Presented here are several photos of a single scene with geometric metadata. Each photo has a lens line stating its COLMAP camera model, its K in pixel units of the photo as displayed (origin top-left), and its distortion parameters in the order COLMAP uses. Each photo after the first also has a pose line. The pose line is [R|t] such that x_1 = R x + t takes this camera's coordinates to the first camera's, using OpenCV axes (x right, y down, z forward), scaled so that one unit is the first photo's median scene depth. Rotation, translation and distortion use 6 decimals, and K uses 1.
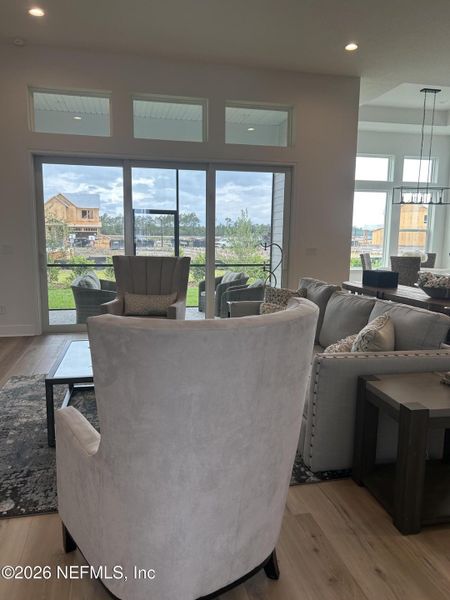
lens RADIAL K [[451.8, 0, 225.7], [0, 451.8, 302.5], [0, 0, 1]] dist [0.044355, -0.047725]
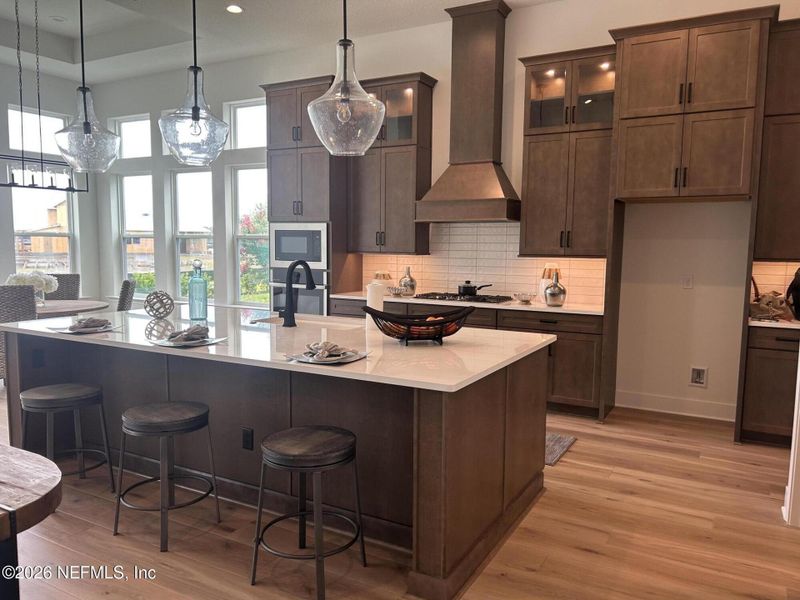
lens RADIAL K [[602.4, 0, 405.1], [0, 602.4, 305.3], [0, 0, 1]] dist [0.044355, -0.047725]
pose [[0.658452, -0.078831, 0.748483, 0.196381], [0.106541, 0.994248, 0.010989, -0.042855], [-0.745044, 0.072508, 0.663063, 0.228313]]
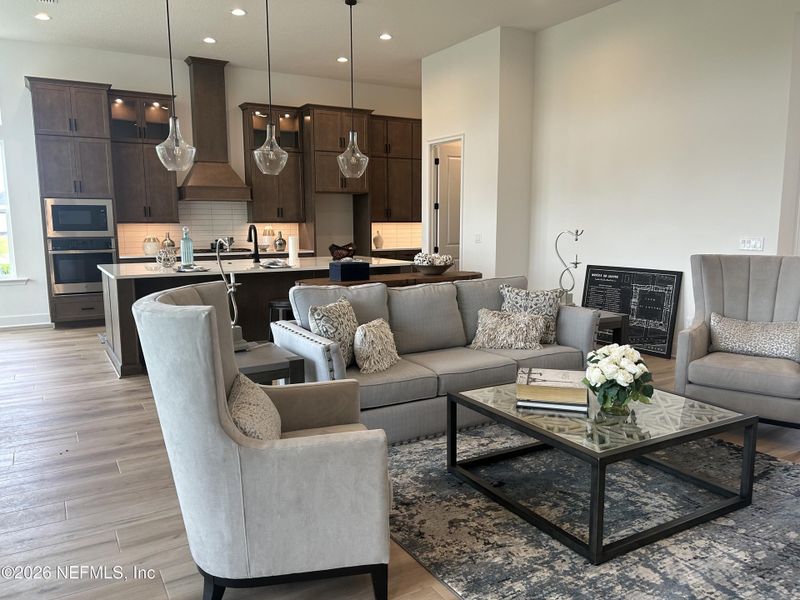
lens RADIAL K [[602.4, 0, 399.9], [0, 602.4, 301.3], [0, 0, 1]] dist [0.044355, -0.047725]
pose [[-0.316599, -0.140839, 0.938046, -0.465300], [0.137993, 0.971557, 0.192444, -0.125704], [-0.938468, 0.190371, -0.288160, 0.753137]]
